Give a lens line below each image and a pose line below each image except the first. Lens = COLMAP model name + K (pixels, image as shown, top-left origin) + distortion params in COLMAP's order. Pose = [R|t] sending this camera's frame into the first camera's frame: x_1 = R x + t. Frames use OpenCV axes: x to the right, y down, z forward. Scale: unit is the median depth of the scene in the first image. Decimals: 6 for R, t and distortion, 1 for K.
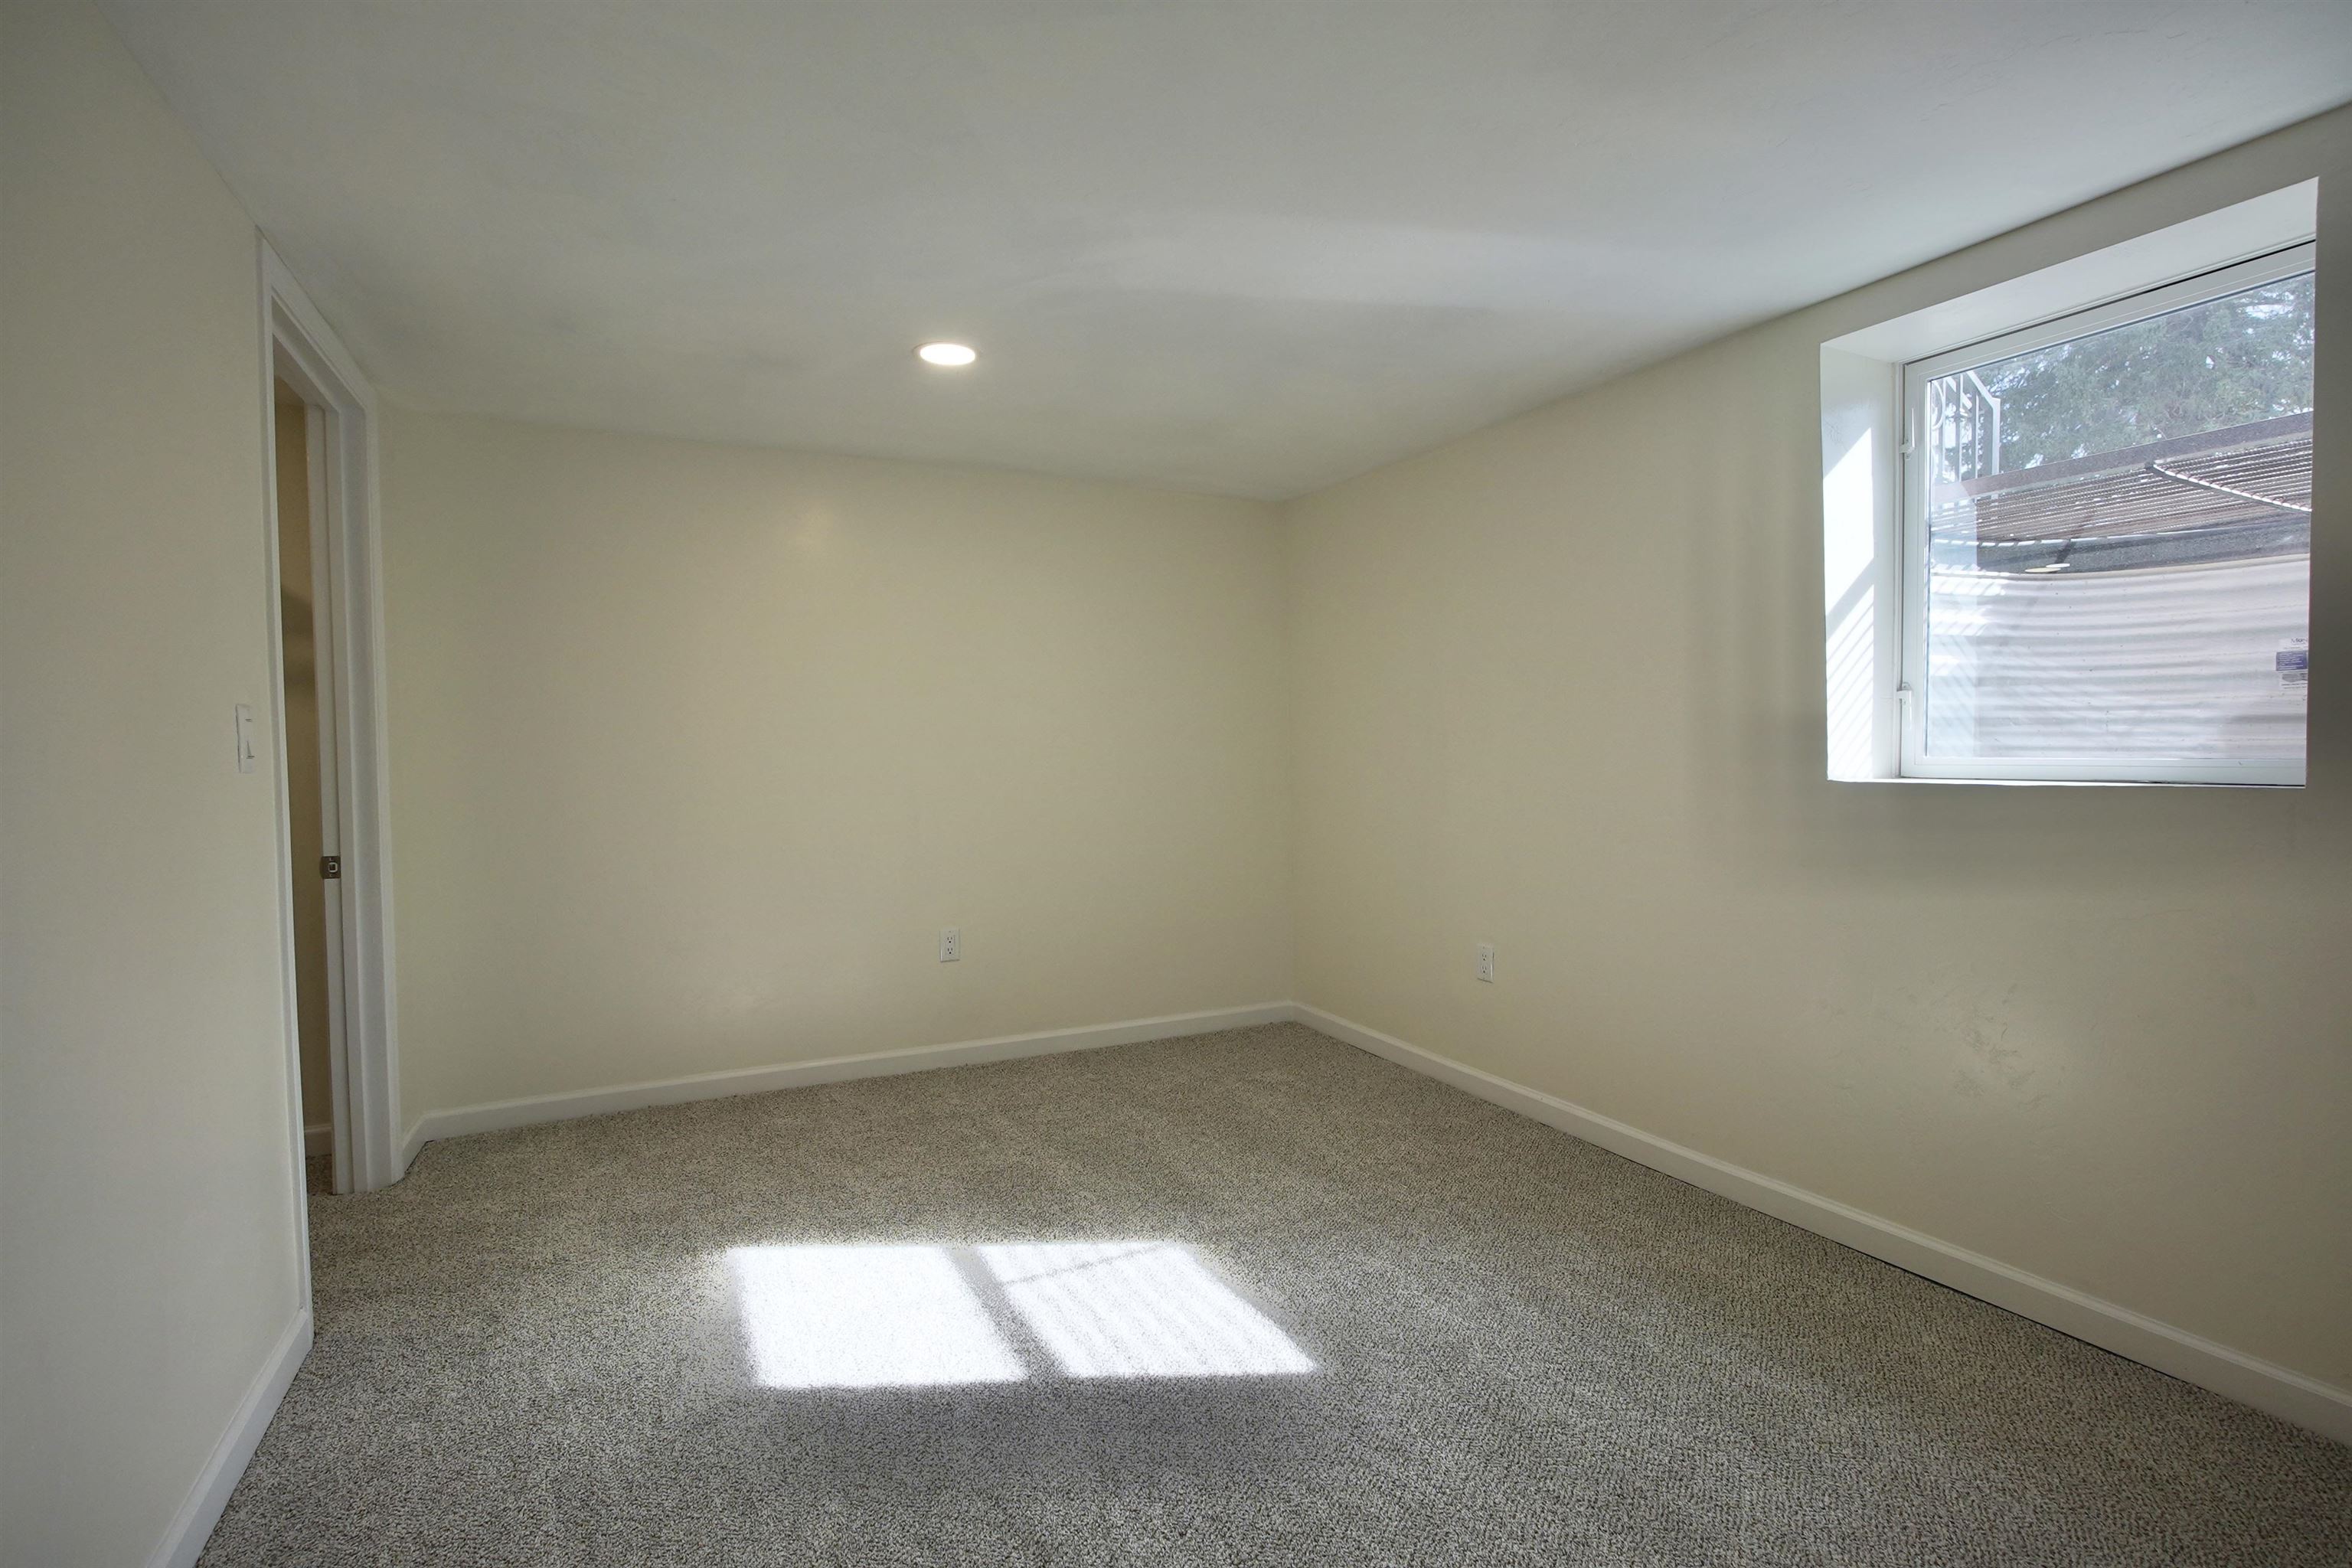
lens RADIAL K [[1080.9, 0, 1169.8], [0, 1080.9, 774.9], [0, 0, 1]] dist [-0.016932, 0.004307]
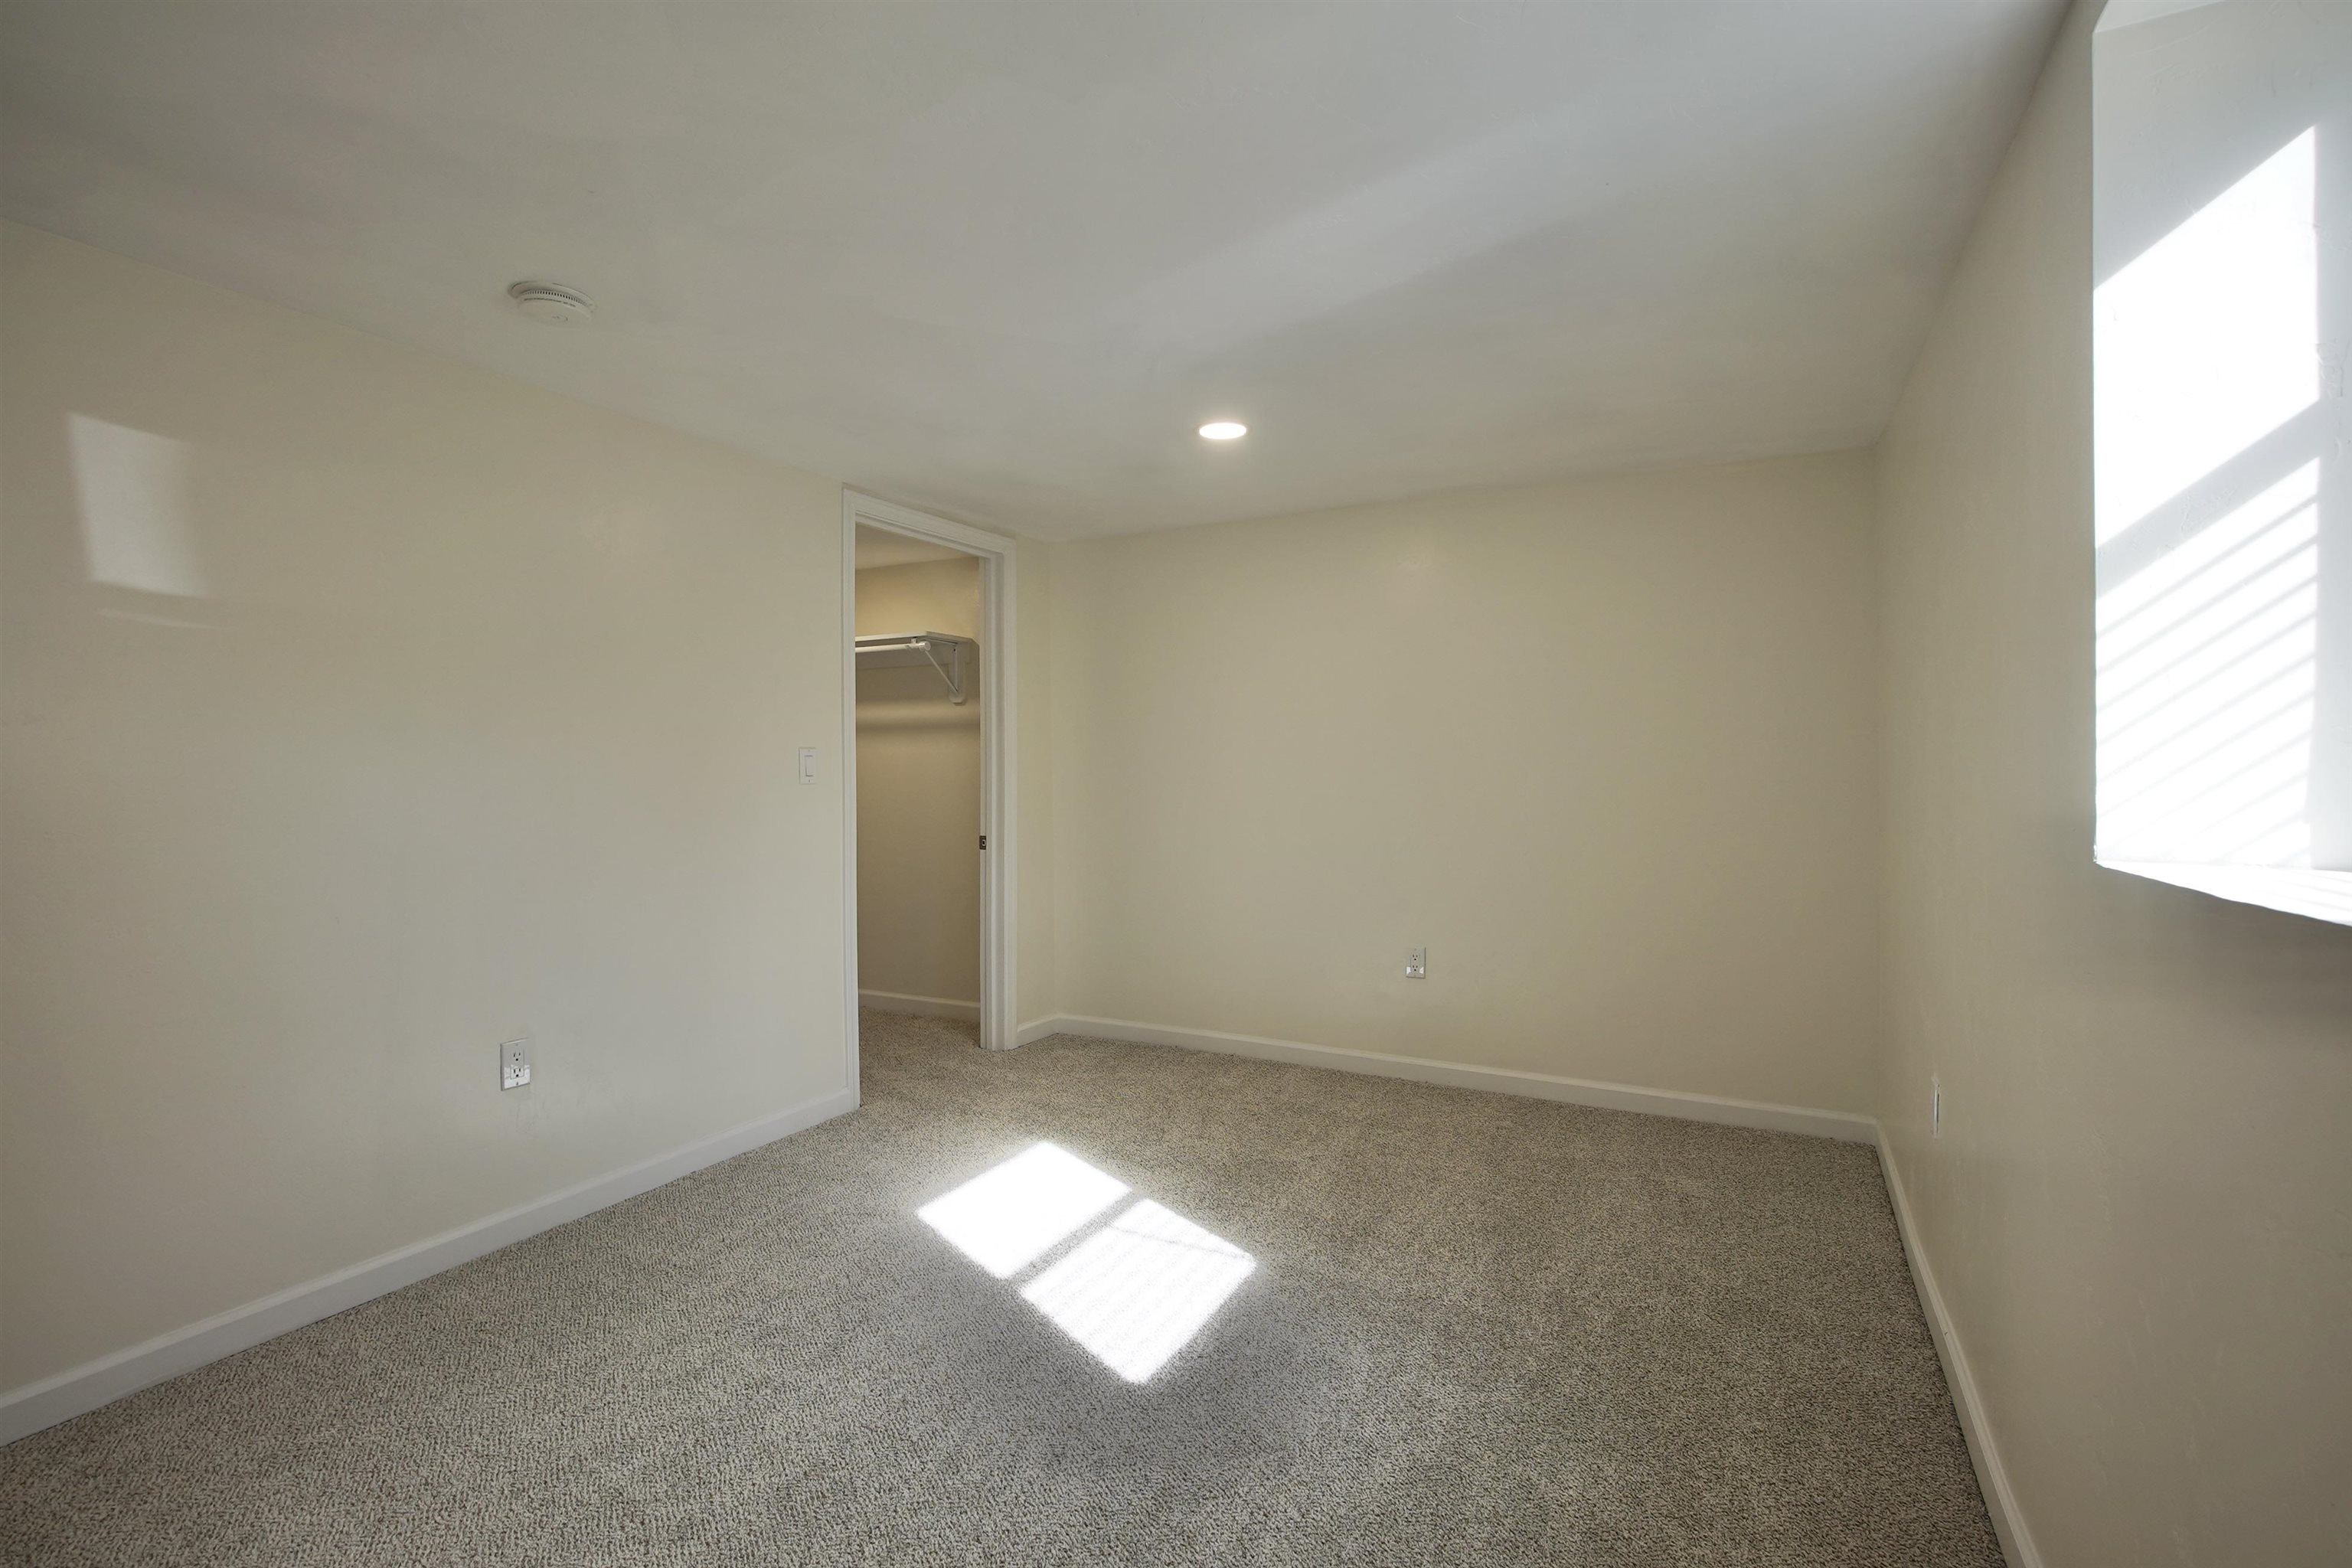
lens RADIAL K [[1080.9, 0, 1170.3], [0, 1080.9, 774.3], [0, 0, 1]] dist [-0.016932, 0.004307]
pose [[0.576496, 0.014501, -0.816971, 0.674444], [-0.022872, 0.999737, 0.001605, -0.024292], [0.816779, 0.017761, 0.576677, 0.285084]]
